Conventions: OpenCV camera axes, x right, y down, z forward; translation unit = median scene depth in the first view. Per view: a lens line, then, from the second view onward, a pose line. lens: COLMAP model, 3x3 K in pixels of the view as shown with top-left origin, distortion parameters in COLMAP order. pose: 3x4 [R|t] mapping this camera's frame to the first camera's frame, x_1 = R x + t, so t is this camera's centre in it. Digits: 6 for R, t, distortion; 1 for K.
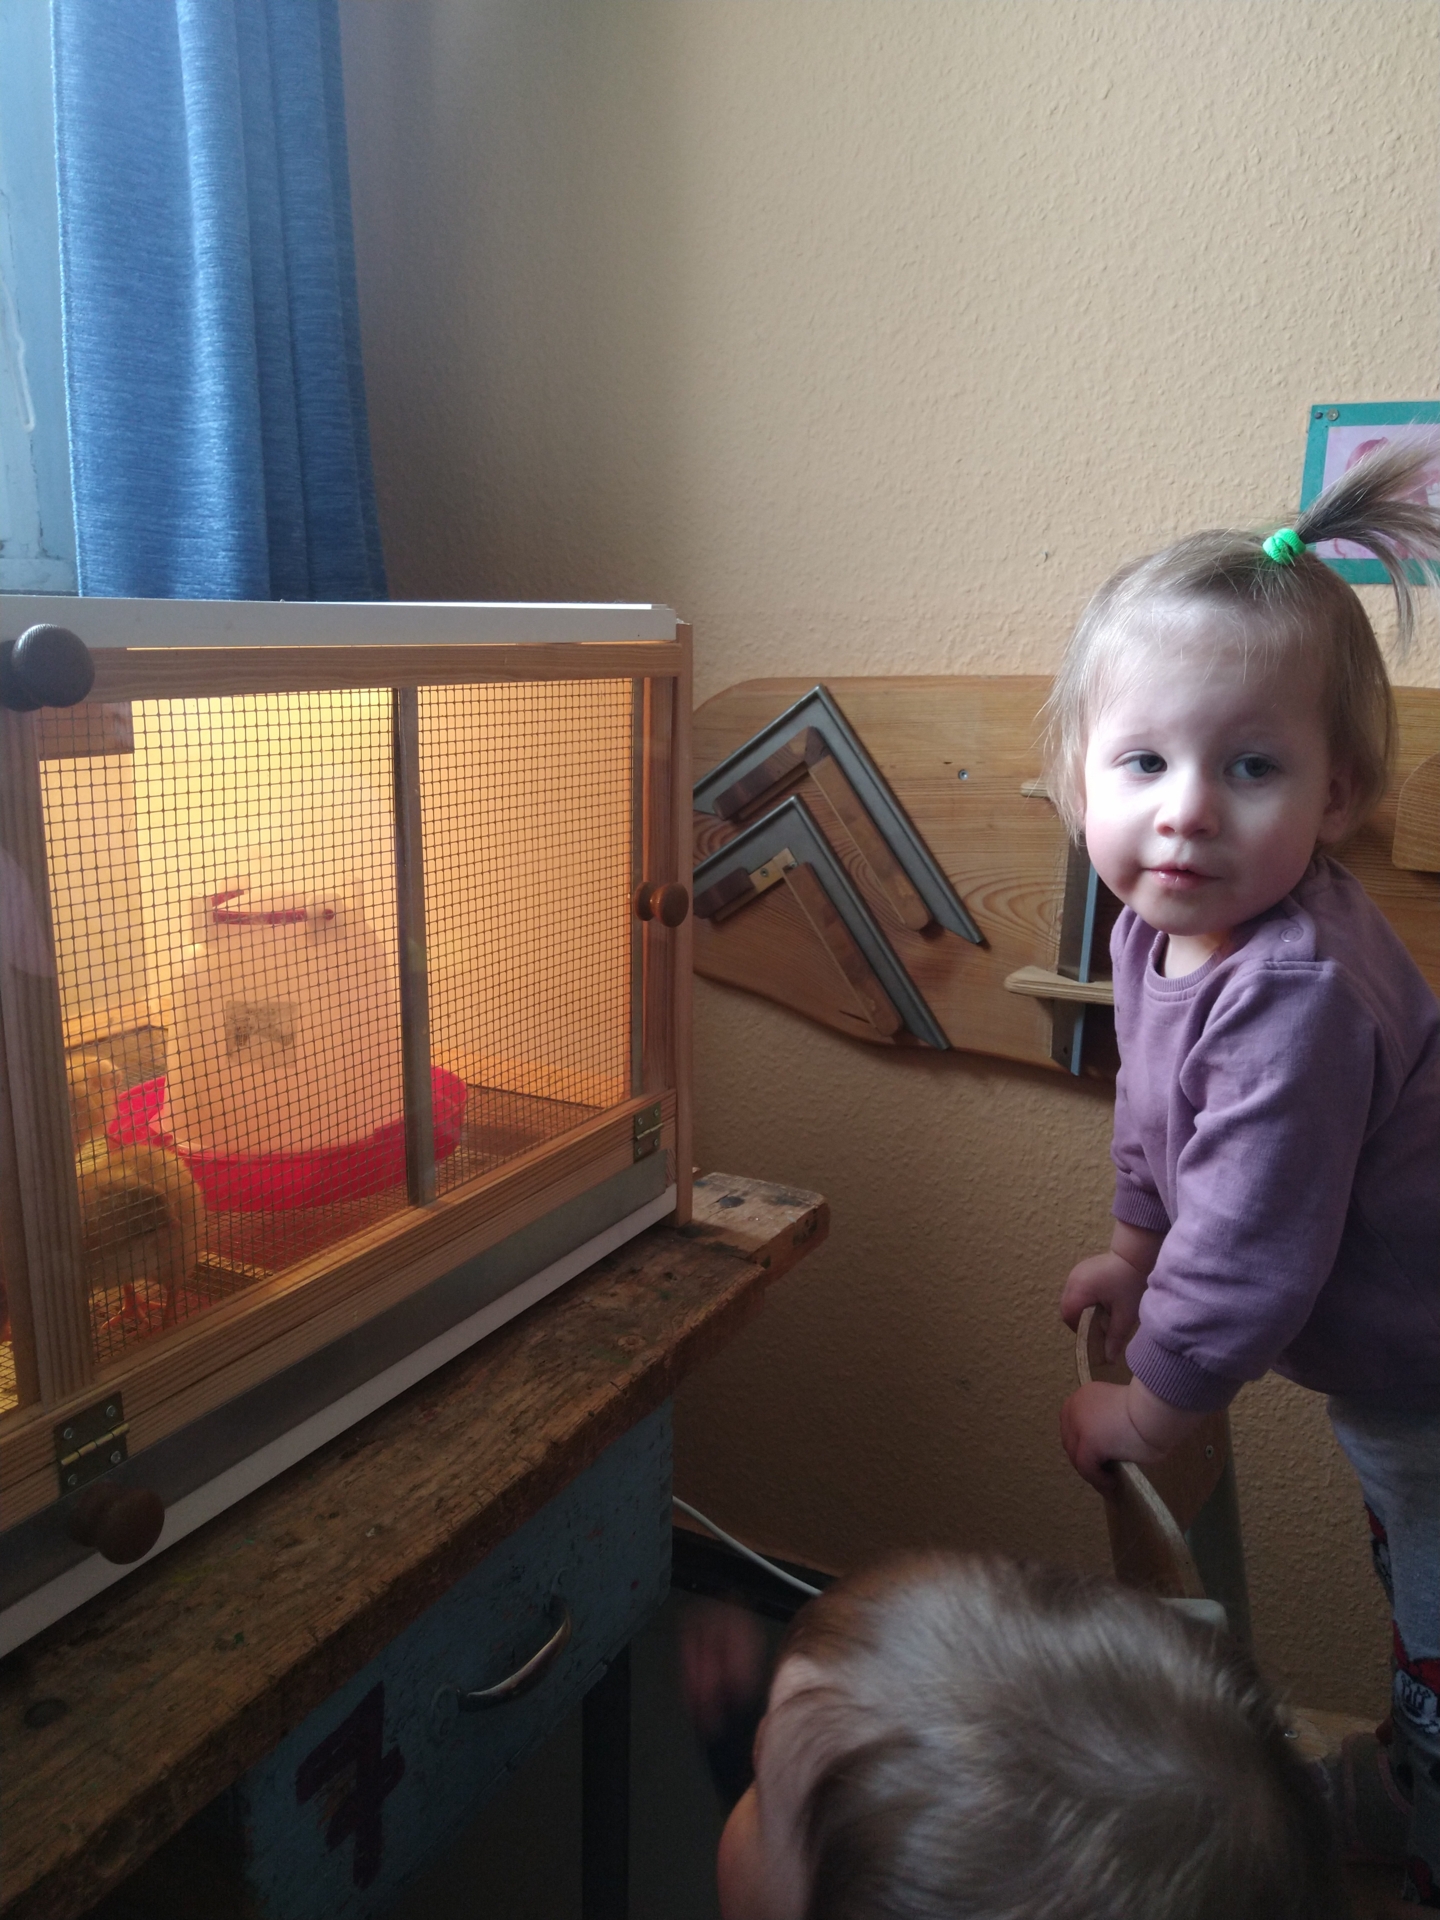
lens RADIAL K [[1494.4, 0, 722.5], [0, 1494.4, 971.0], [0, 0, 1]] dist [-0.009197, 0.005030]
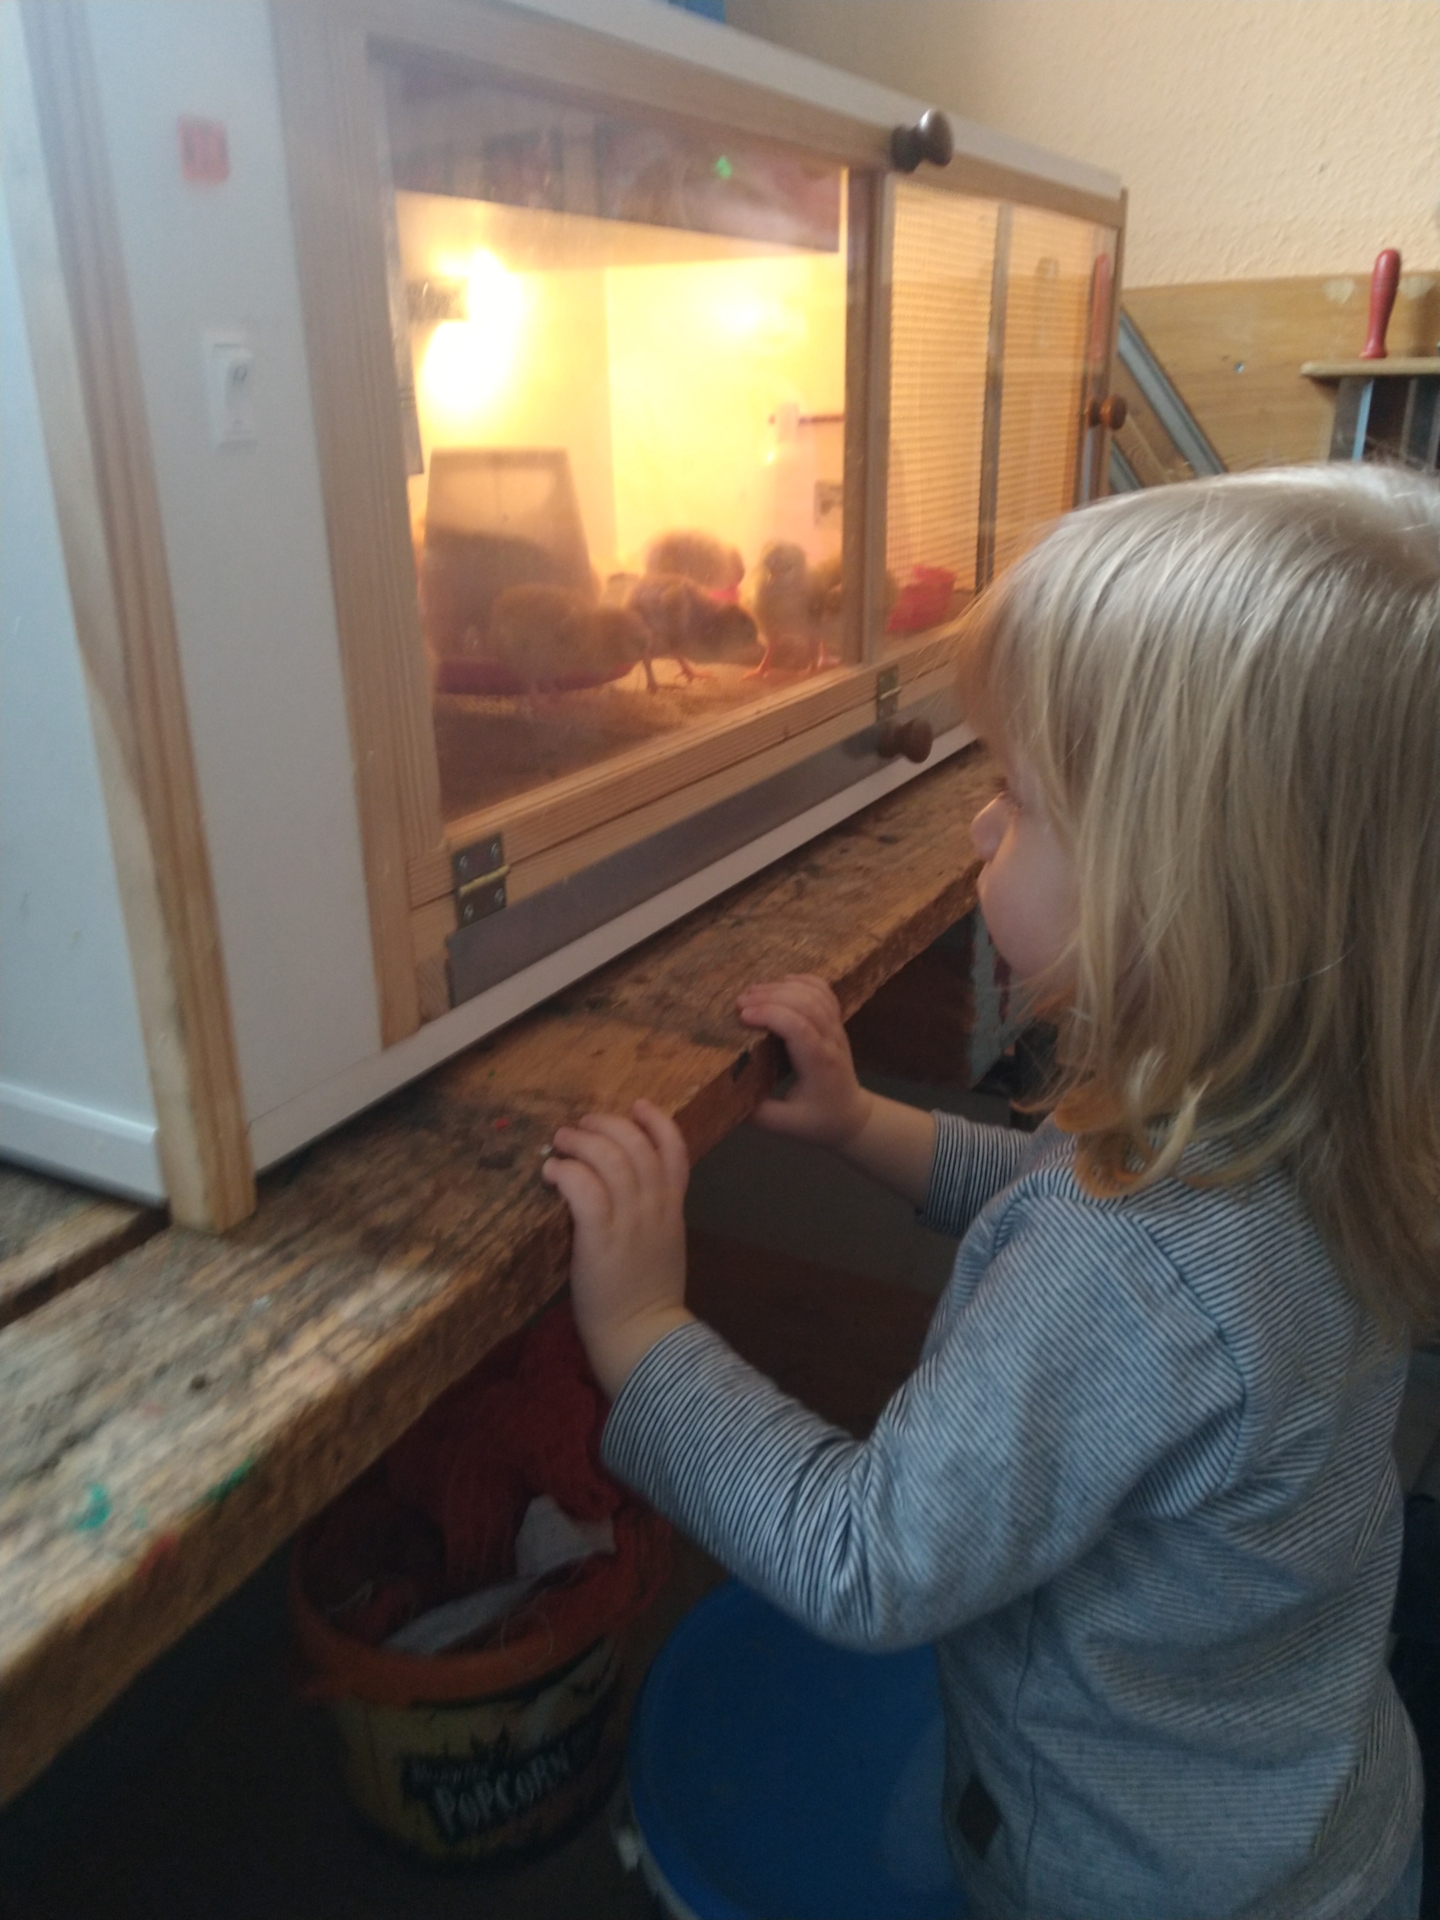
lens RADIAL K [[1494.4, 0, 718.5], [0, 1494.4, 952.2], [0, 0, 1]] dist [-0.009197, 0.005030]
pose [[0.999544, -0.022888, -0.019694, -0.247535], [0.025471, 0.989411, 0.142890, 0.153615], [0.016215, -0.143326, 0.989543, -0.261640]]
